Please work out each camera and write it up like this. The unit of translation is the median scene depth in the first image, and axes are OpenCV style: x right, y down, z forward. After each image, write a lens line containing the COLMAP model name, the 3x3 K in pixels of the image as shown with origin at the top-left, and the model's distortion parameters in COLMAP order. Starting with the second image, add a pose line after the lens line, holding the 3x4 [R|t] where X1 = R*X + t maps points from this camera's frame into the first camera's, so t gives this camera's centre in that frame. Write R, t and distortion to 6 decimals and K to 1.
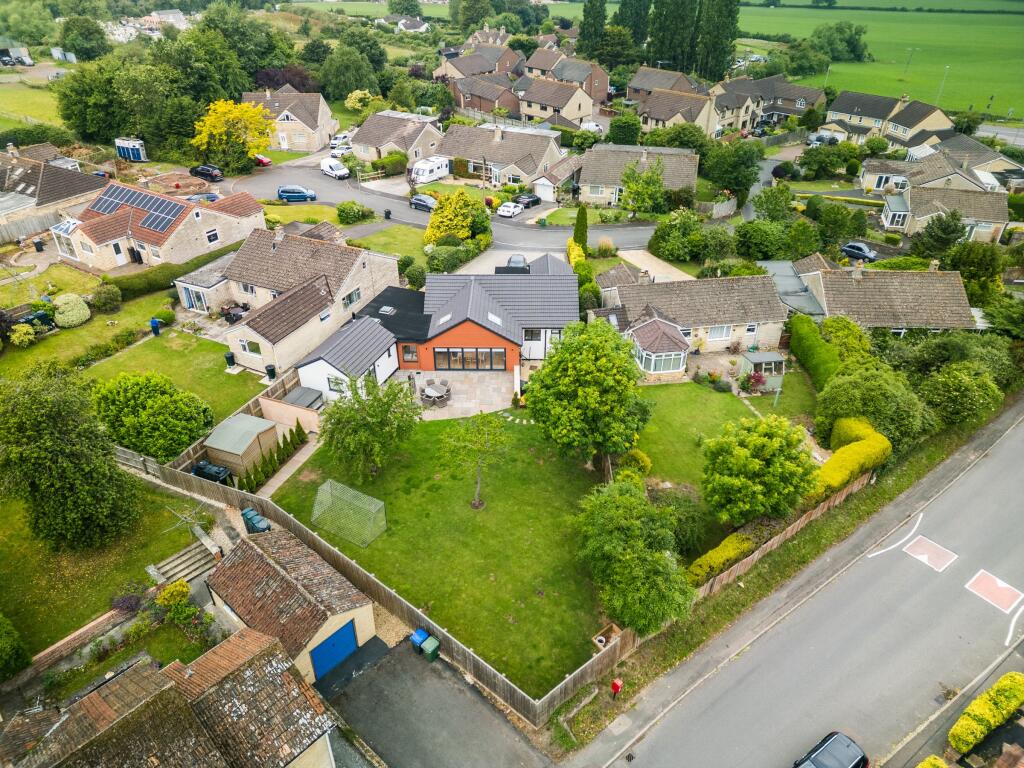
lens RADIAL K [[706.3, 0, 512.0], [0, 706.3, 384.0], [0, 0, 1]] dist [0.078763, -0.069703]
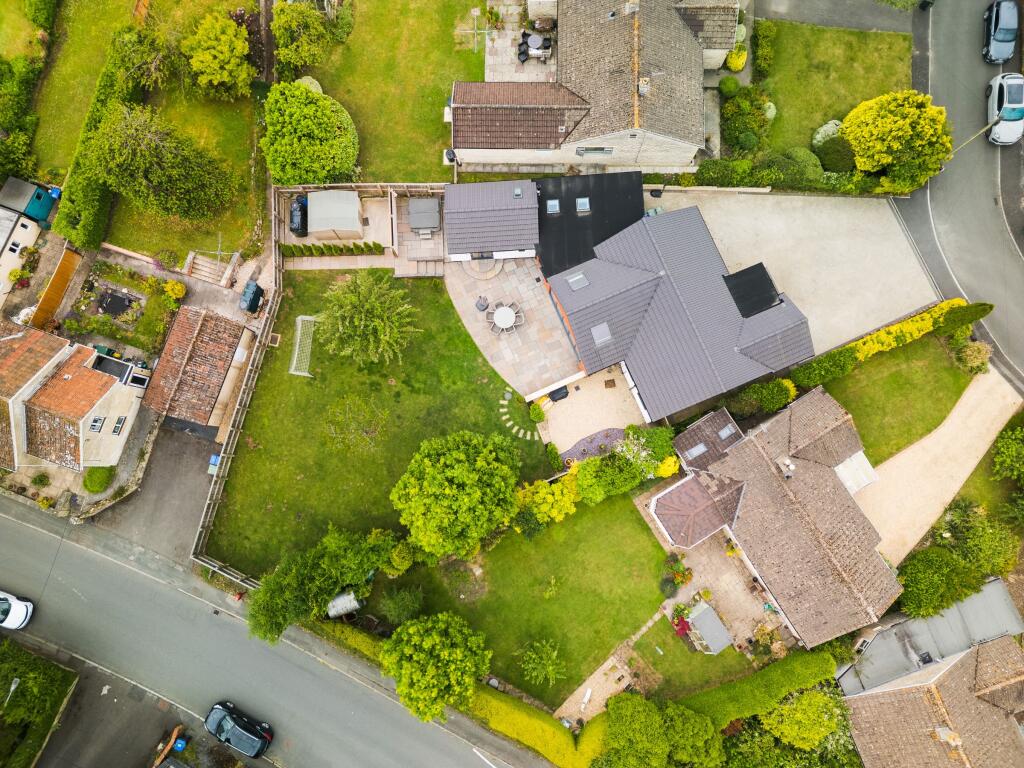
lens RADIAL K [[706.3, 0, 512.0], [0, 706.3, 384.0], [0, 0, 1]] dist [0.078763, -0.069703]
pose [[0.405723, 0.906893, -0.113725, 0.083801], [-0.505188, 0.326203, 0.798985, -0.696445], [0.761691, -0.266714, 0.590500, 0.383962]]
